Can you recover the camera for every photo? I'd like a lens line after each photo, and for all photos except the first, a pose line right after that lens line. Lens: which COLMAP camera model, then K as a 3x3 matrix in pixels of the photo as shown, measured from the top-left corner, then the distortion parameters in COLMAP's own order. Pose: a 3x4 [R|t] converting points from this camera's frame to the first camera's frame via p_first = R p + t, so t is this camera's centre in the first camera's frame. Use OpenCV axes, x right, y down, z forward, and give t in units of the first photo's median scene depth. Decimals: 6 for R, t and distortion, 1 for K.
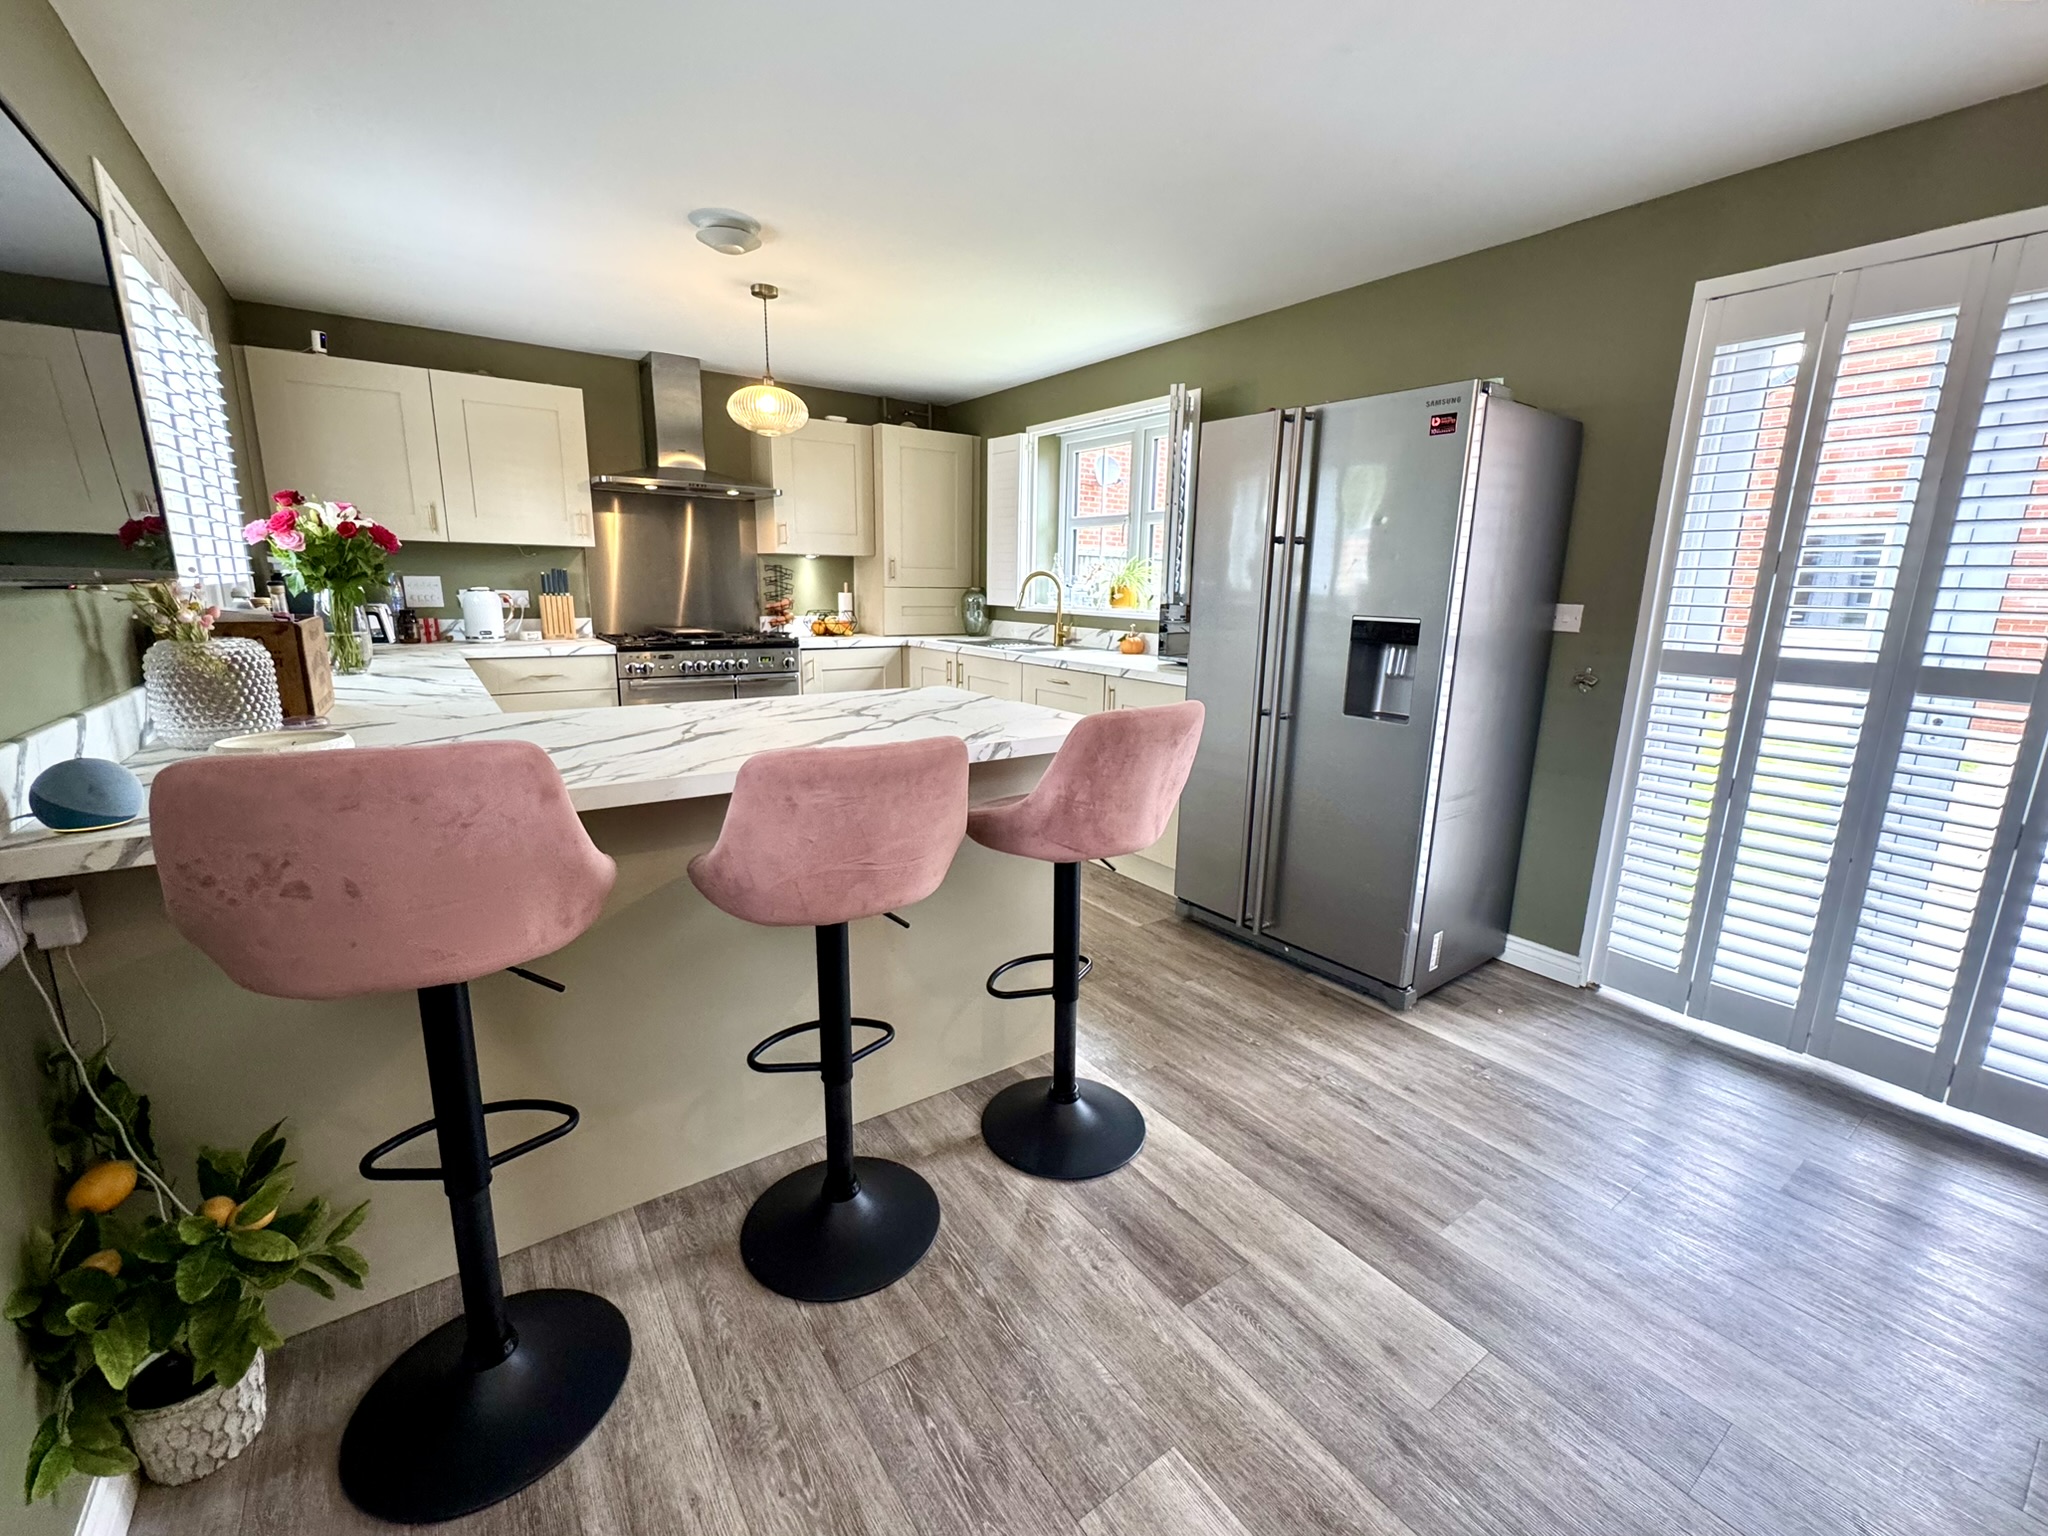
lens RADIAL K [[858.1, 0, 1024.0], [0, 858.1, 768.0], [0, 0, 1]] dist [-0.003271, 0.000106]
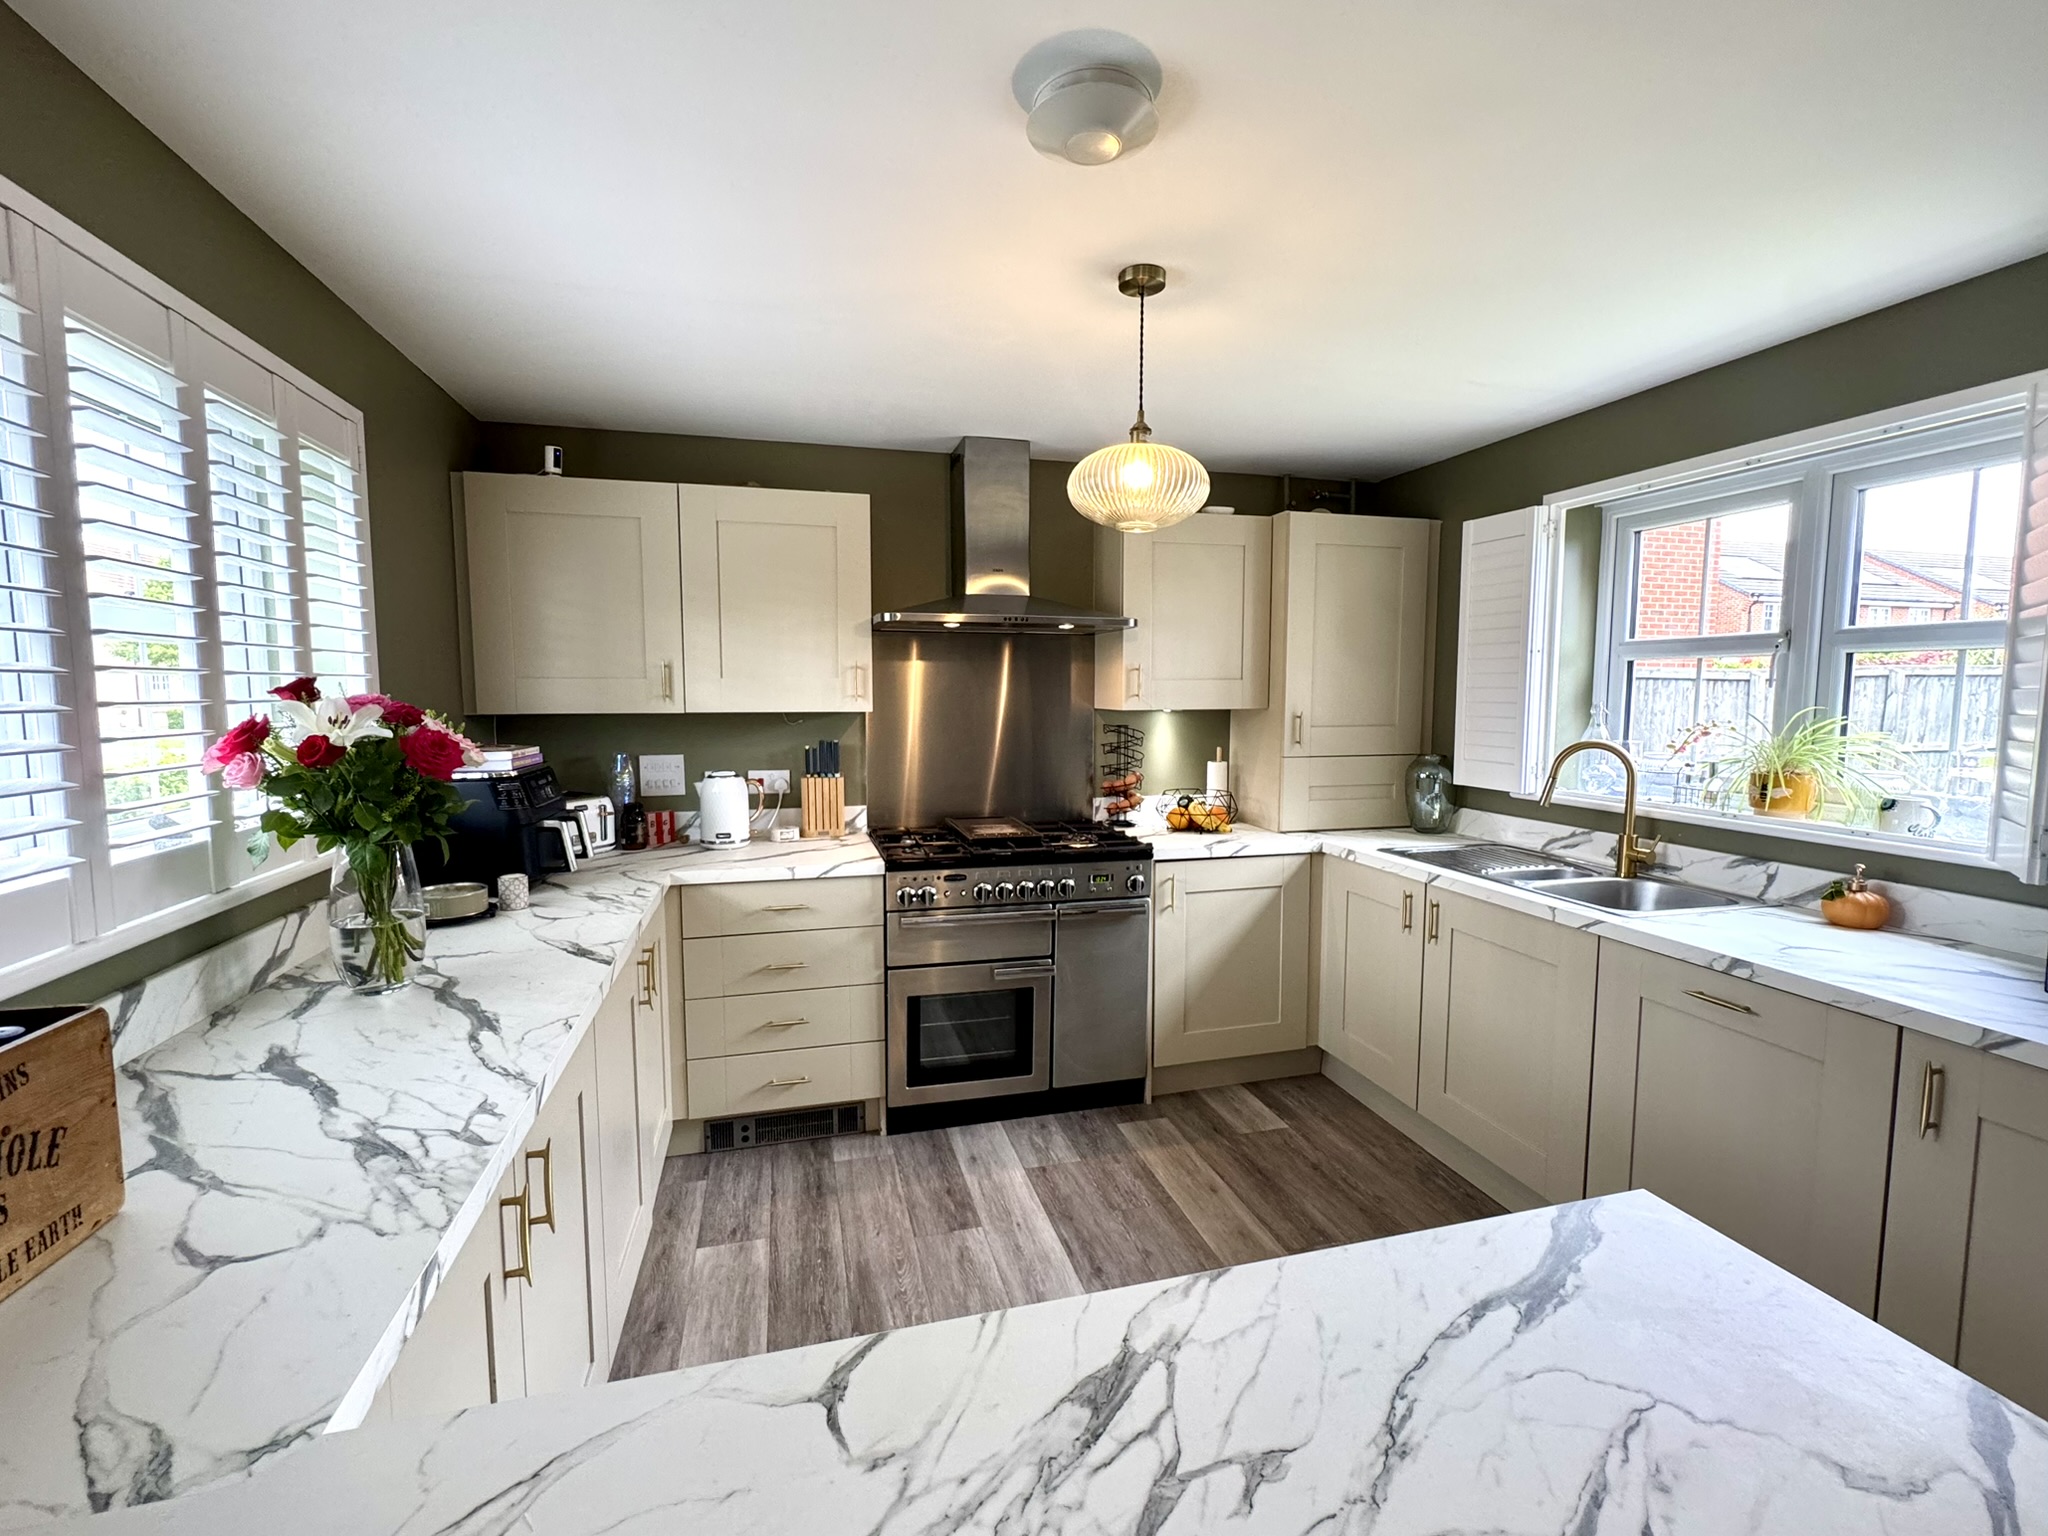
lens RADIAL K [[898.5, 0, 1023.4], [0, 898.5, 767.7], [0, 0, 1]] dist [-0.004069, -0.000090]
pose [[0.936675, 0.012589, -0.349974, -0.124156], [-0.058453, 0.990954, -0.120800, -0.125506], [0.345287, 0.133607, 0.928938, 0.352943]]
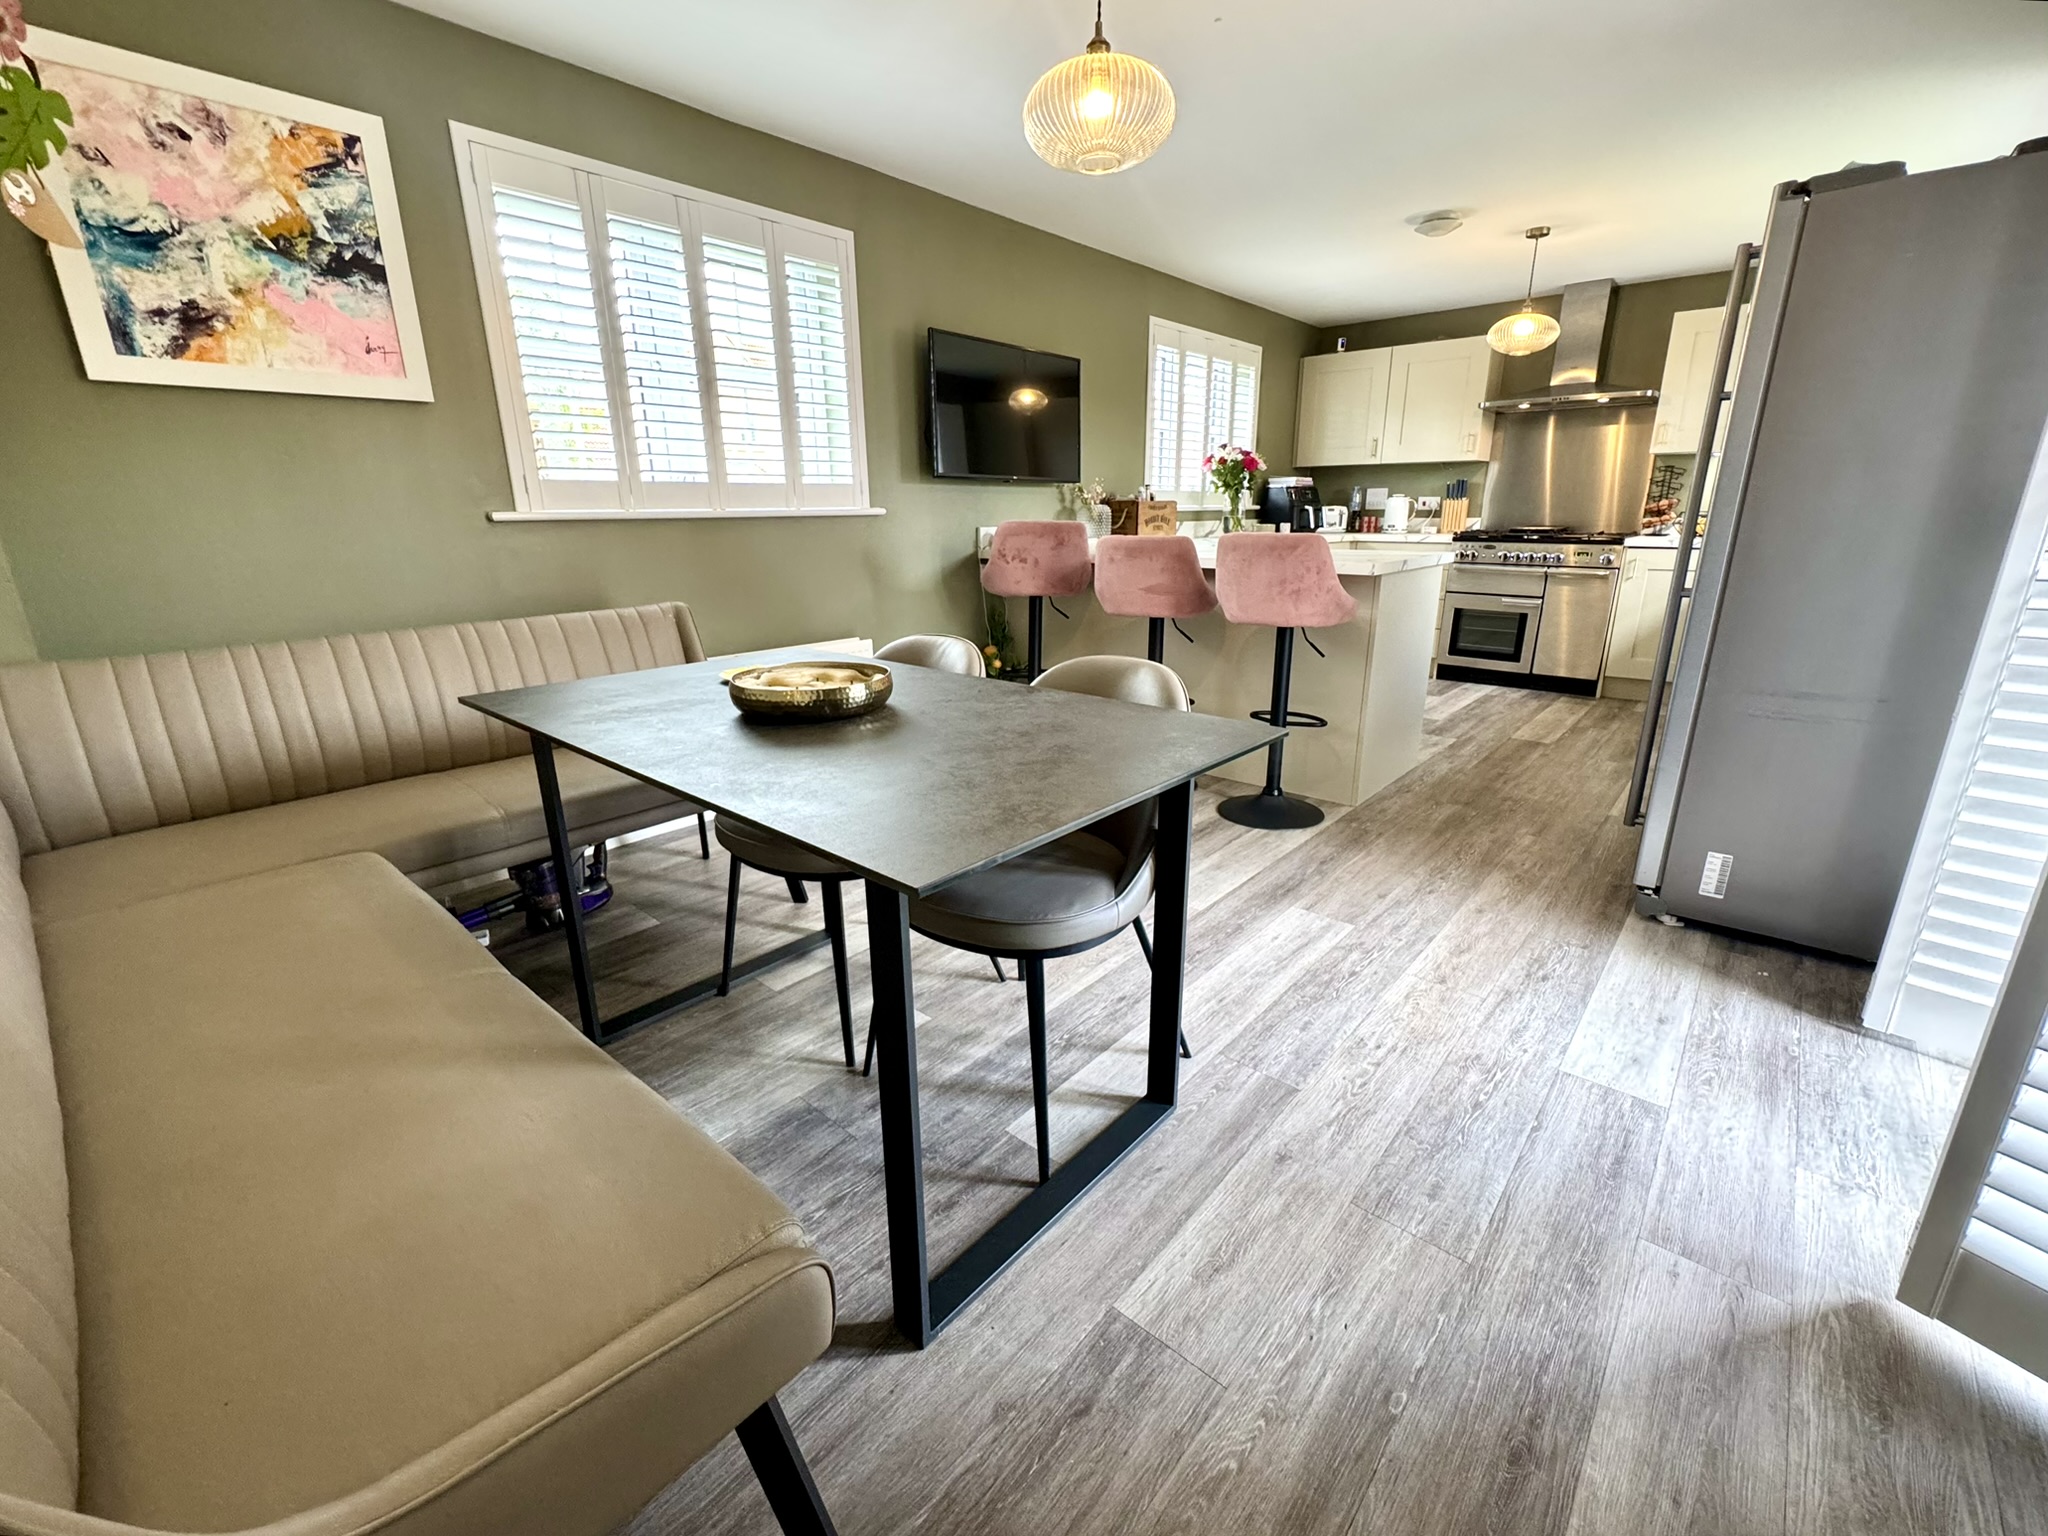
lens RADIAL K [[858.1, 0, 1024.0], [0, 858.1, 768.0], [0, 0, 1]] dist [-0.003271, 0.000106]
pose [[0.228124, 0.262496, -0.937579, 0.644260], [-0.197071, 0.955487, 0.219560, 0.035527], [0.953479, 0.134682, 0.269700, 0.057234]]
